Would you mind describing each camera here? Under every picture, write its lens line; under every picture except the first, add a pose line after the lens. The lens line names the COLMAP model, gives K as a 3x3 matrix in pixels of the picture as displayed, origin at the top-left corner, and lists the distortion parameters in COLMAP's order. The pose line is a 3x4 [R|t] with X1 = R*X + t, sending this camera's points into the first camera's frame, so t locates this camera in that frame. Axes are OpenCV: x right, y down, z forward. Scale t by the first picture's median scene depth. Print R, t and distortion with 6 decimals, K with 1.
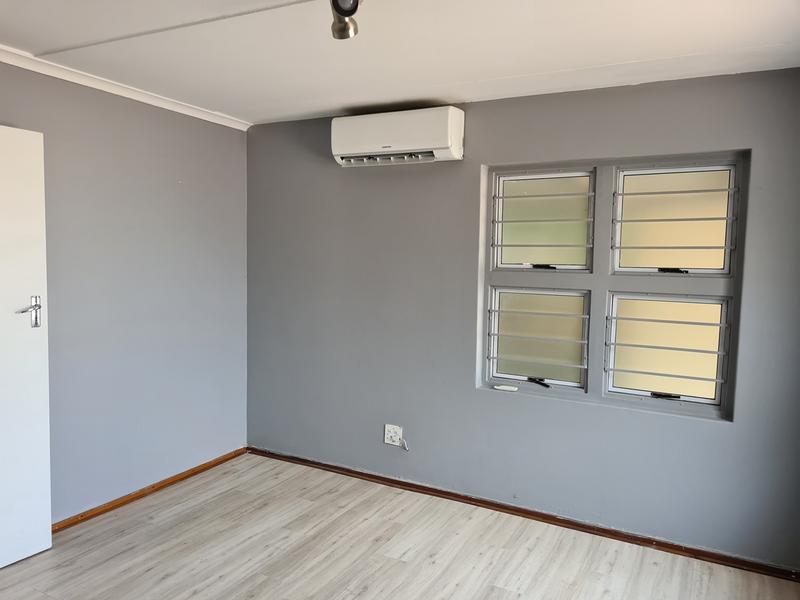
lens RADIAL K [[606.1, 0, 398.7], [0, 606.1, 307.8], [0, 0, 1]] dist [0.033895, -0.001704]
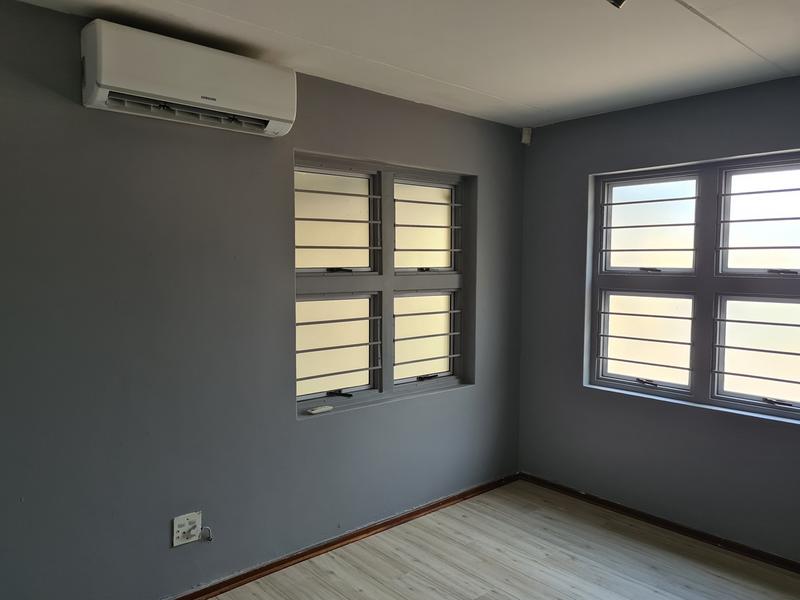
lens RADIAL K [[599.4, 0, 400.0], [0, 599.4, 300.0], [0, 0, 1]] dist [0.034862, -0.007075]
pose [[0.345424, -0.081626, 0.934890, -0.635492], [0.082768, 0.994978, 0.056291, -0.070852], [-0.934790, 0.057935, 0.350445, 0.637375]]
